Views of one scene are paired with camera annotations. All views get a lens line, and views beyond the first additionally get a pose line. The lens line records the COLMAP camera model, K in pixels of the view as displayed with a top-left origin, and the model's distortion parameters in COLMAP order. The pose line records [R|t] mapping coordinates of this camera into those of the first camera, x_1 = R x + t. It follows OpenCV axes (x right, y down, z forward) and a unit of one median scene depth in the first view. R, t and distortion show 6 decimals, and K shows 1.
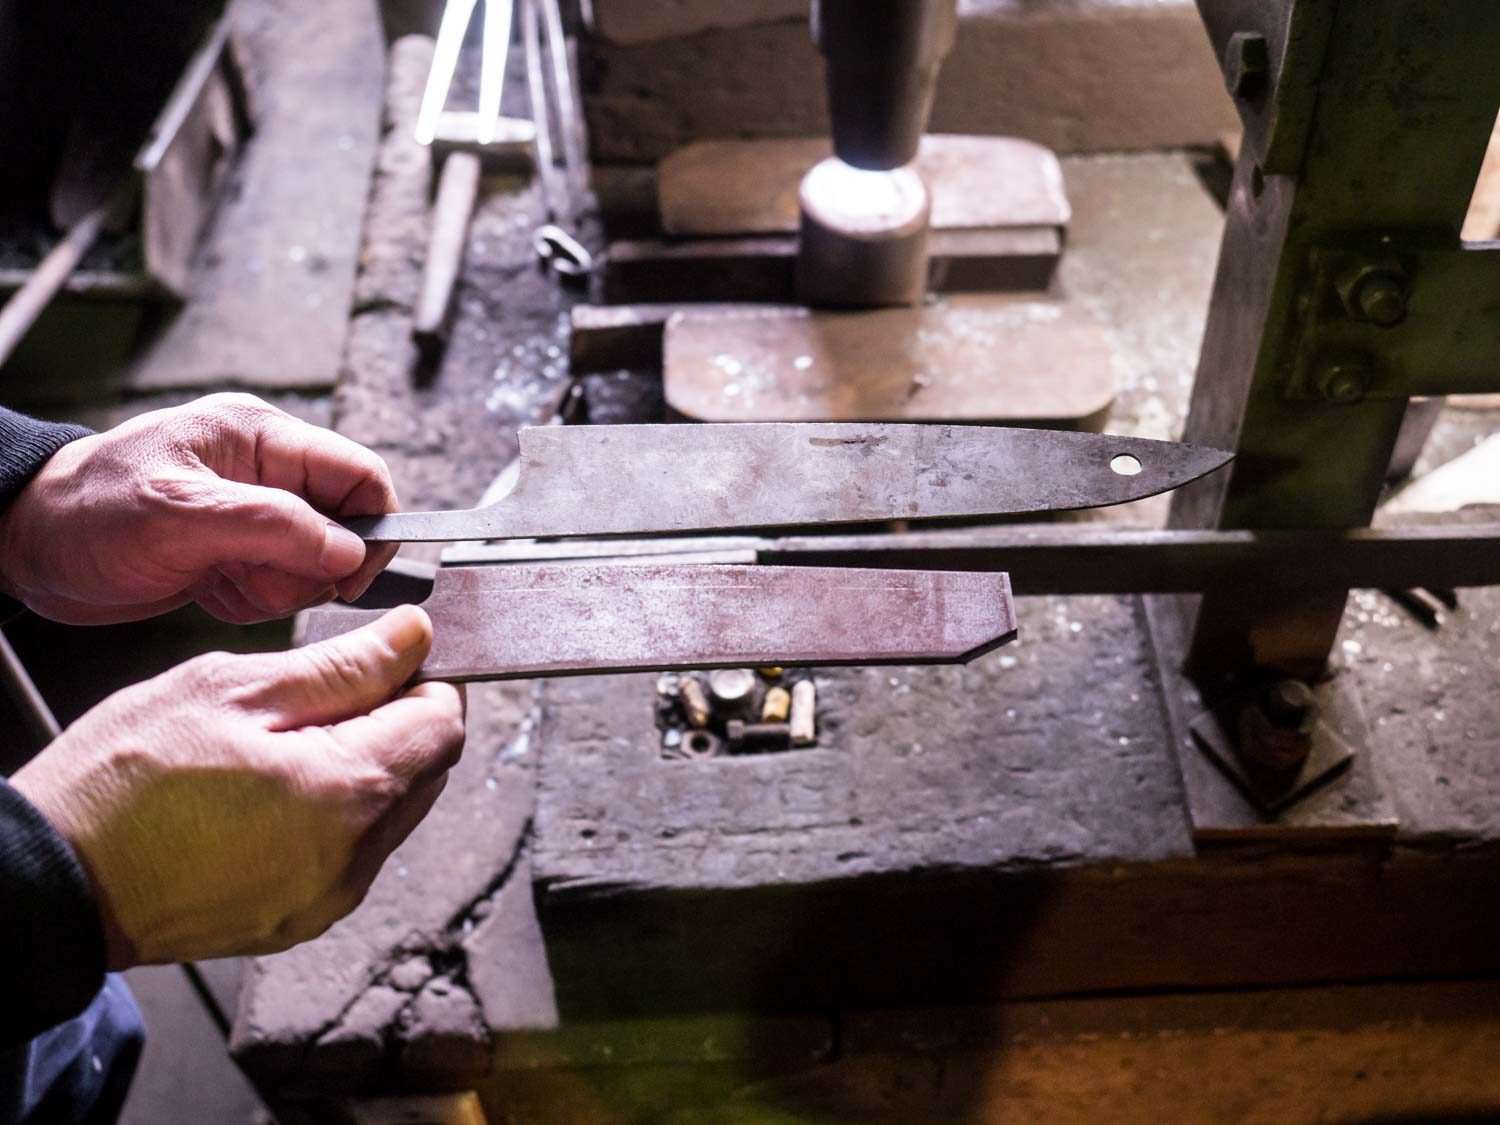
lens RADIAL K [[1600.0, 0, 753.4], [0, 1600.0, 559.7], [0, 0, 1]] dist [0.053712, 0.000000]
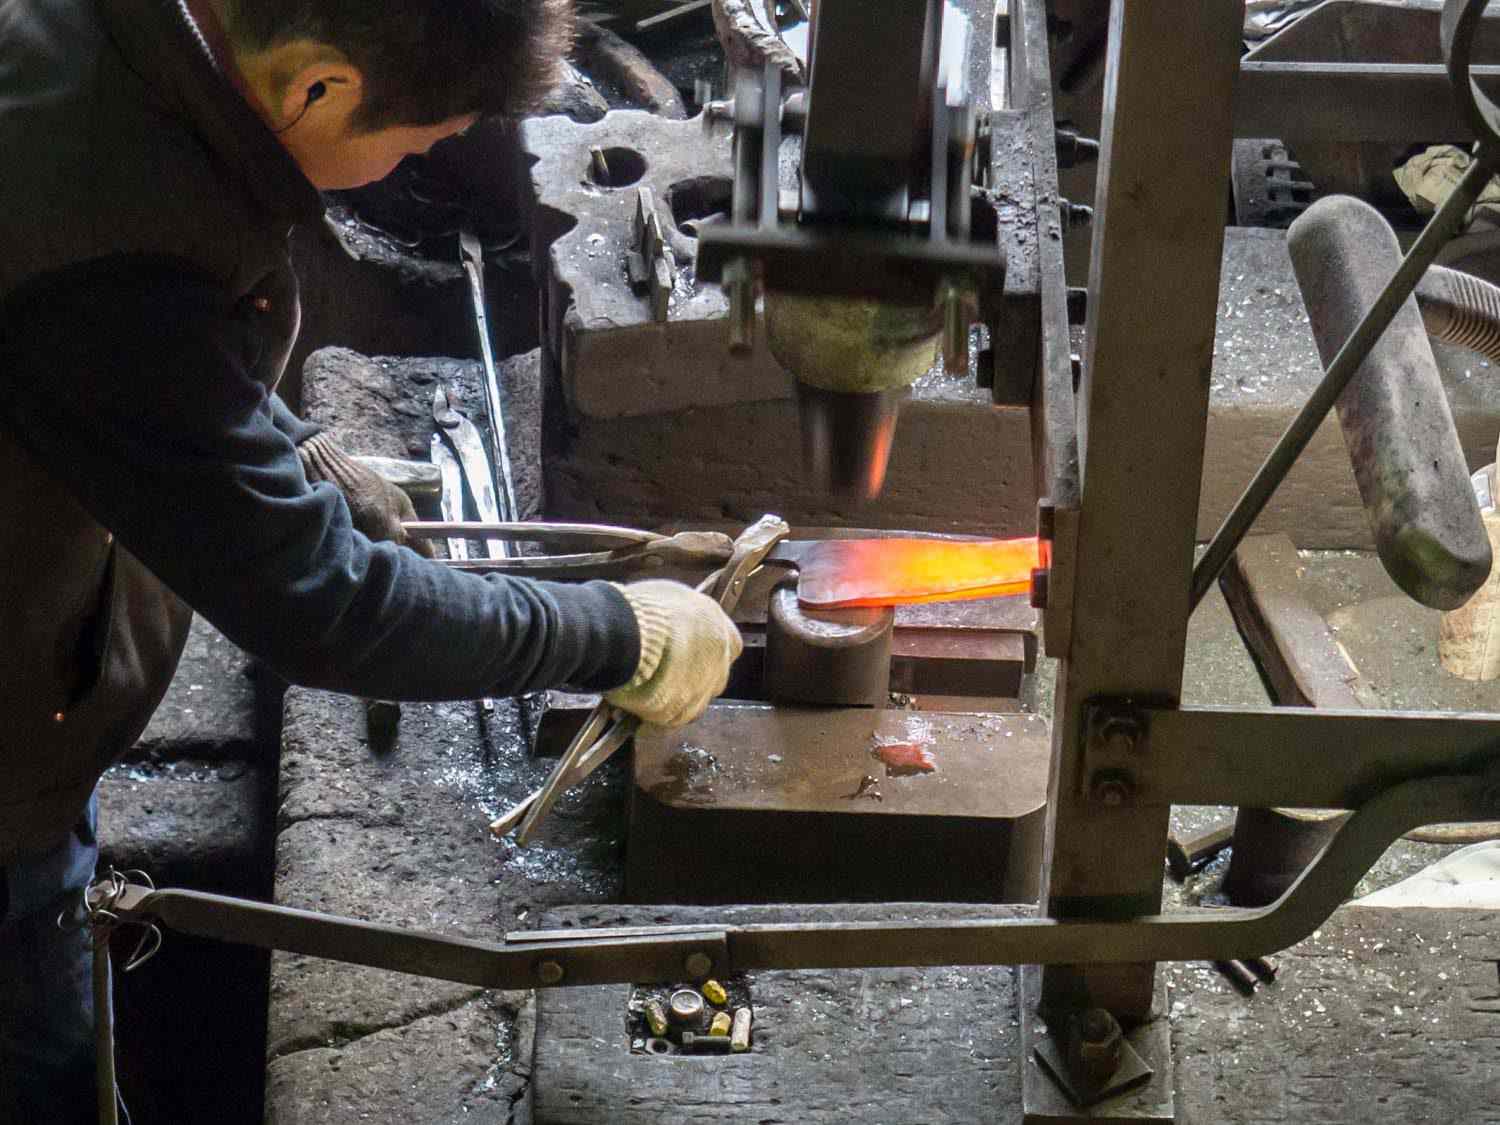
lens RADIAL K [[4190.1, 0, 751.5], [0, 4190.1, 562.8], [0, 0, 1]] dist [-0.189587, 0.000000]
pose [[0.998450, 0.055079, 0.007979, -0.008241], [-0.053063, 0.985361, -0.162013, 0.272240], [-0.016786, 0.161339, 0.986756, -2.381797]]
